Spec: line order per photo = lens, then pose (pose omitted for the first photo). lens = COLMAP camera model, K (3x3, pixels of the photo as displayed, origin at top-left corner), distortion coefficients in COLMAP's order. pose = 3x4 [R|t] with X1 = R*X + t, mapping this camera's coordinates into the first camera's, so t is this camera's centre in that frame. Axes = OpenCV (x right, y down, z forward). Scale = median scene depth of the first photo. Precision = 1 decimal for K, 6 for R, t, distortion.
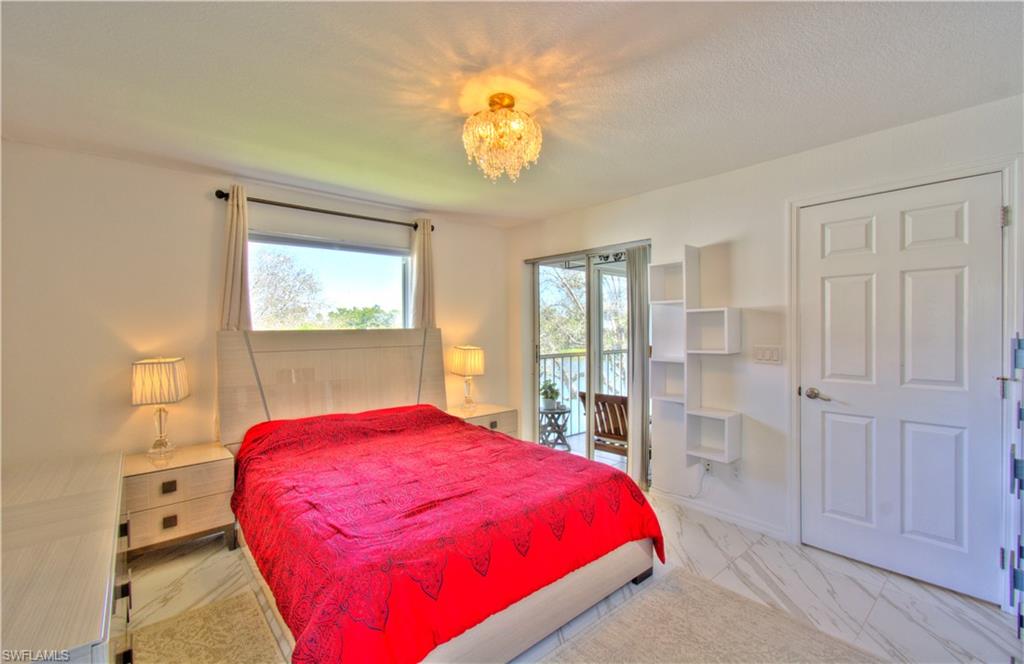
lens RADIAL K [[439.6, 0, 514.1], [0, 439.6, 332.3], [0, 0, 1]] dist [-0.000832, 0.002954]
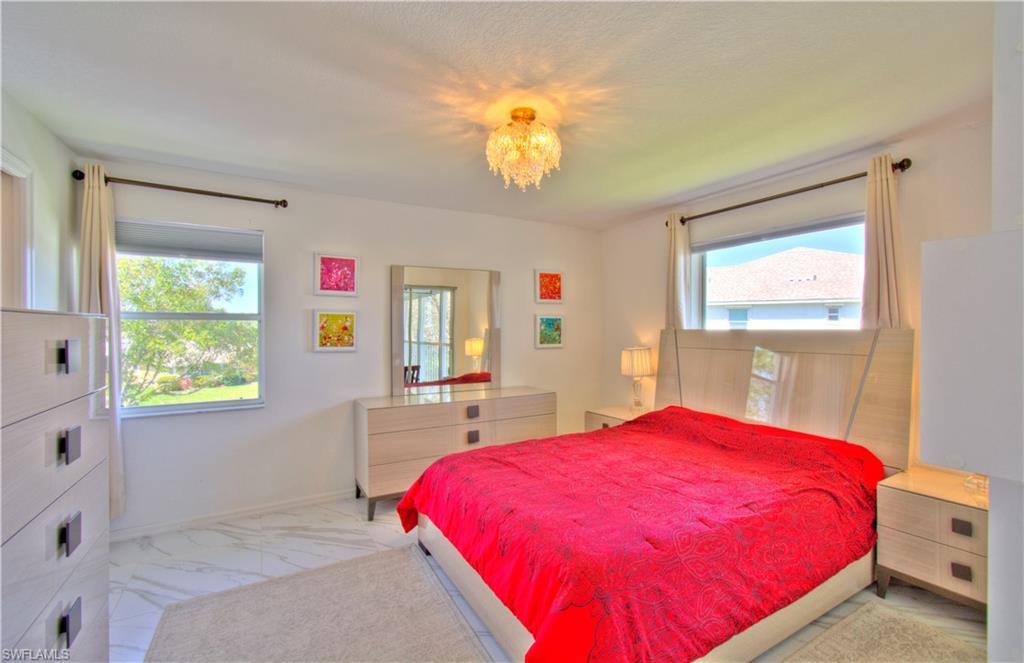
lens RADIAL K [[439.6, 0, 514.2], [0, 439.6, 327.8], [0, 0, 1]] dist [-0.000832, 0.002954]
pose [[-0.182087, 0.000310, -0.983282, 0.805393], [-0.008686, 0.999960, 0.001923, -0.008925], [0.983244, 0.008891, -0.182078, 0.927633]]
